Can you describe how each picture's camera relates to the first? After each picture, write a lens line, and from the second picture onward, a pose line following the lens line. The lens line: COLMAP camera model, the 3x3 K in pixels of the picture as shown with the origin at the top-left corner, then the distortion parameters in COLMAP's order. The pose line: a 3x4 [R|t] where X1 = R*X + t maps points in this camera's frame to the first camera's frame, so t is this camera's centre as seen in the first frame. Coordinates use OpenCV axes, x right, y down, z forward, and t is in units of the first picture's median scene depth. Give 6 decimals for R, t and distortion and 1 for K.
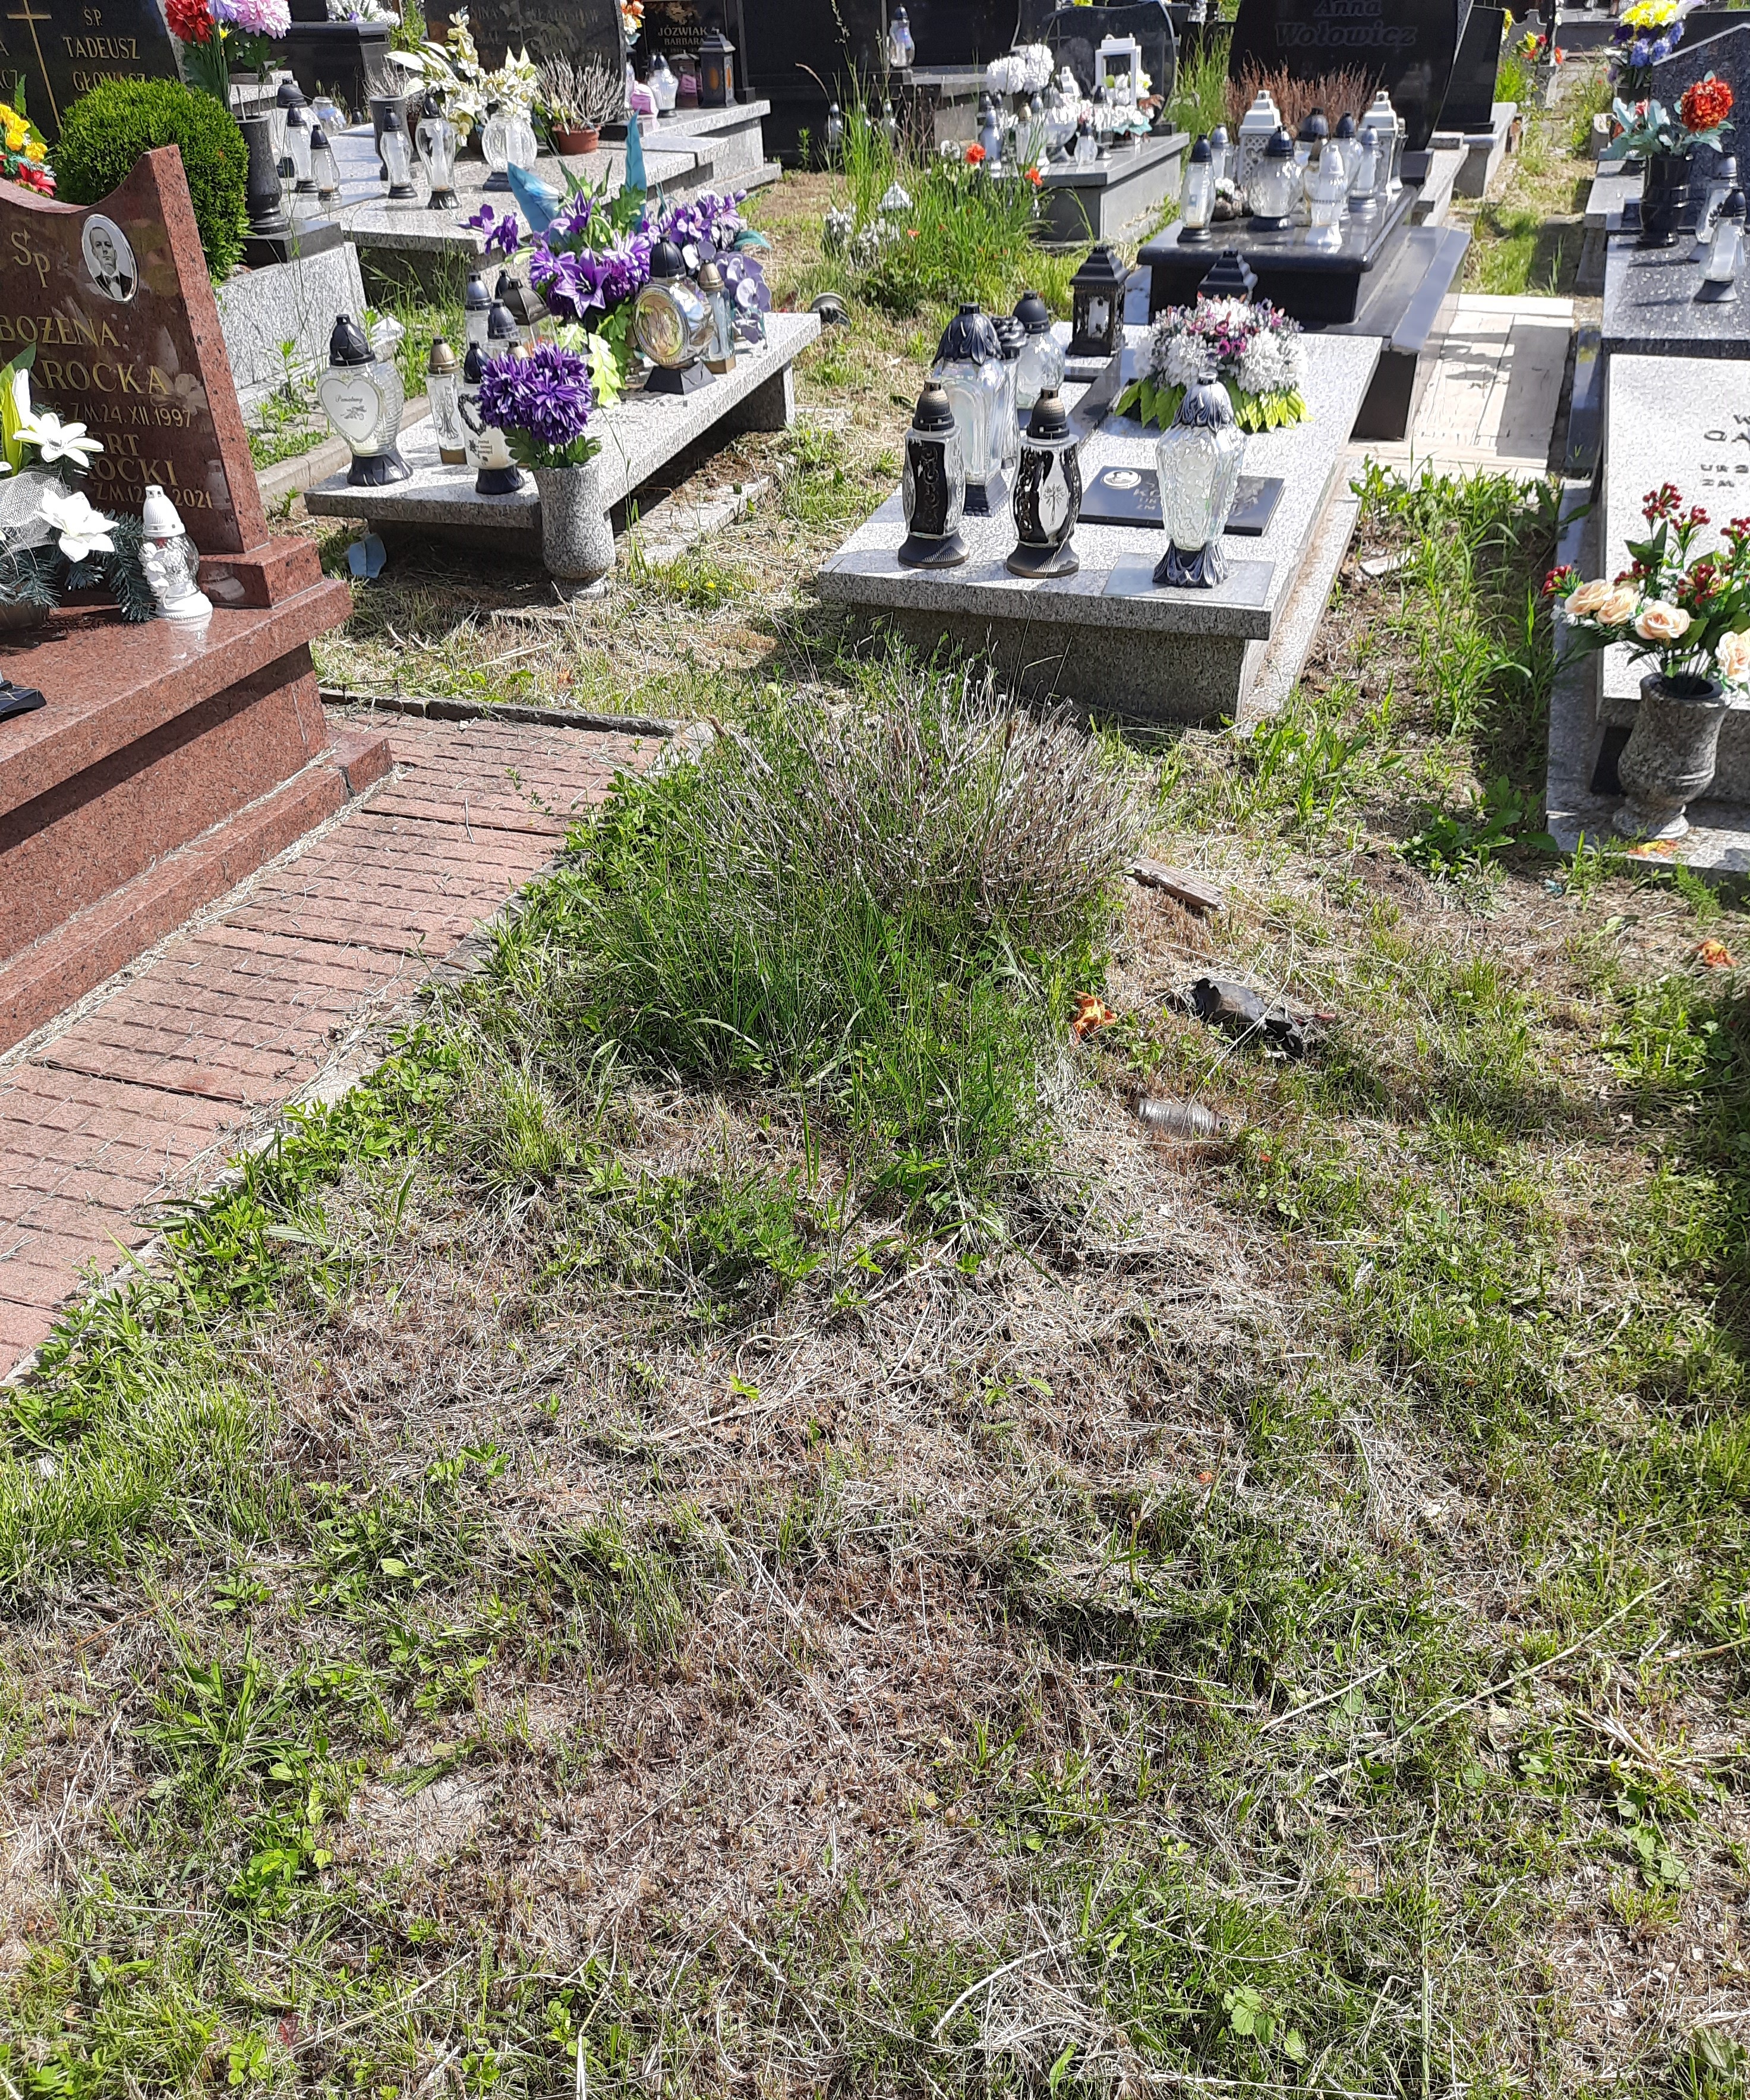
lens RADIAL K [[1733.1, 0, 885.1], [0, 1733.1, 1182.7], [0, 0, 1]] dist [0.038328, -0.060626]
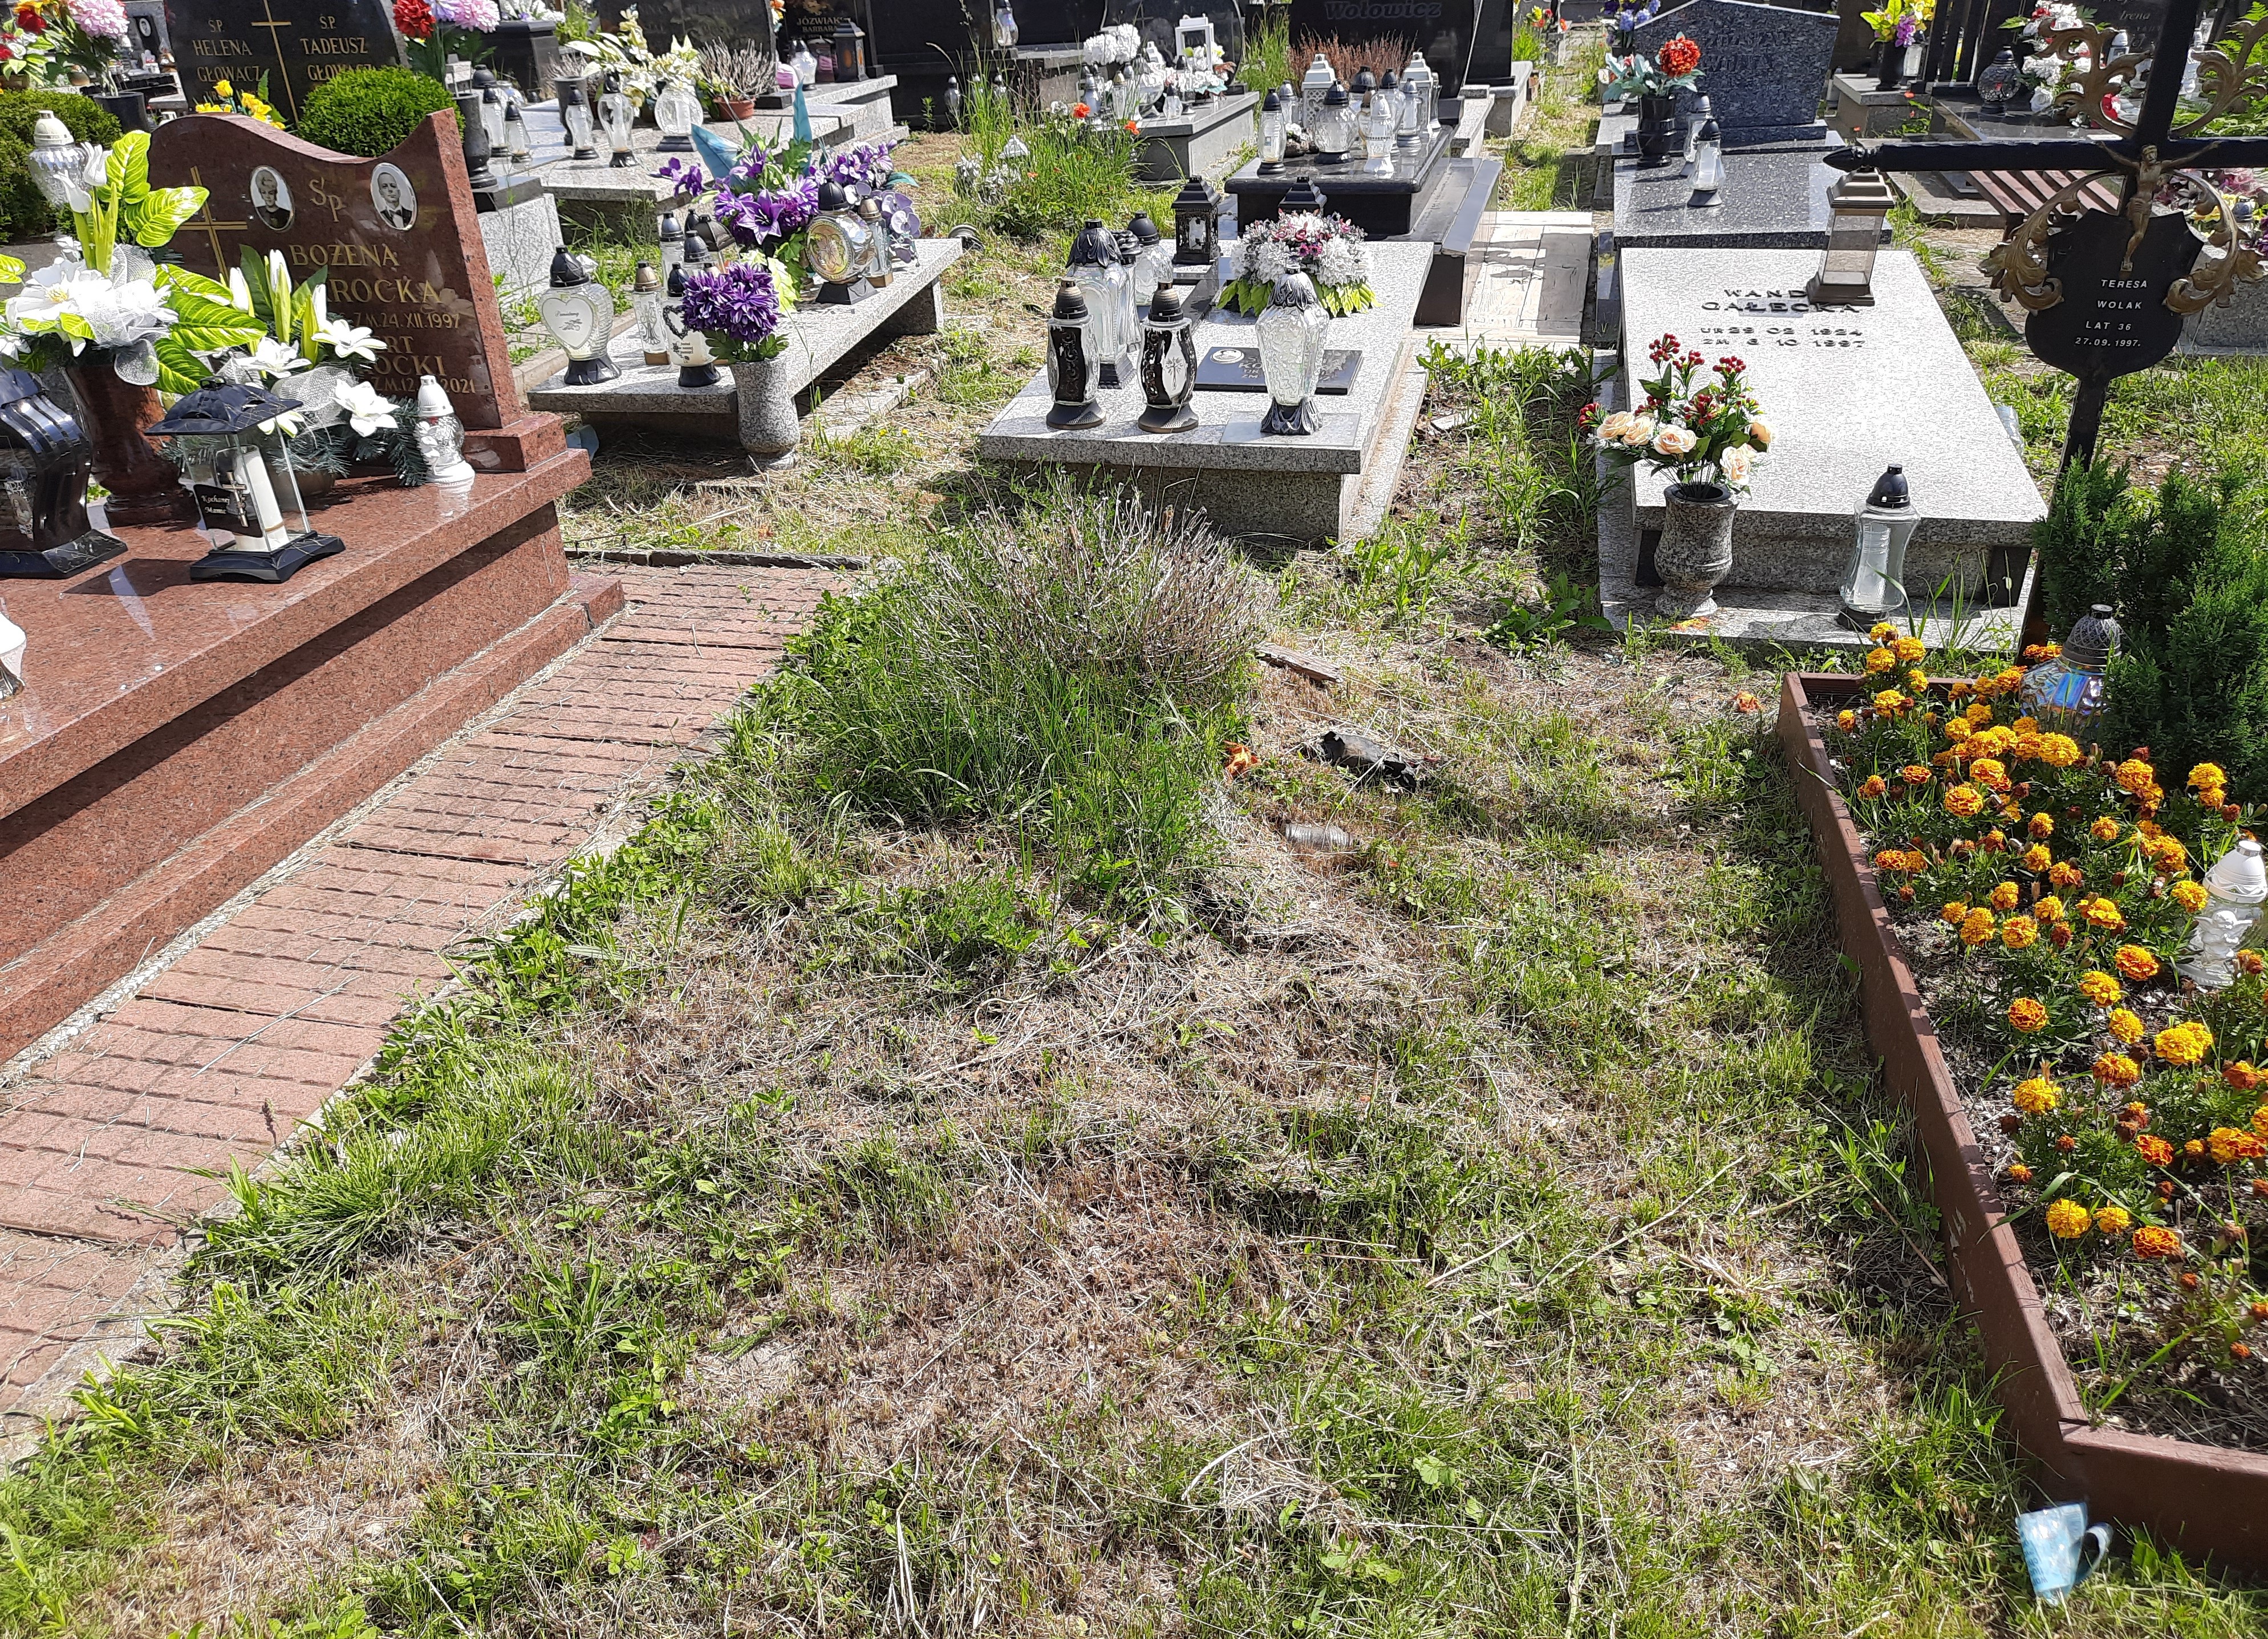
lens RADIAL K [[1682.4, 0, 1134.0], [0, 1682.4, 819.5], [0, 0, 1]] dist [0.046072, -0.106222]
pose [[0.996279, -0.053887, 0.067268, -0.032817], [0.062873, 0.988218, -0.139545, 0.095481], [-0.058956, 0.143255, 0.987928, -0.132347]]
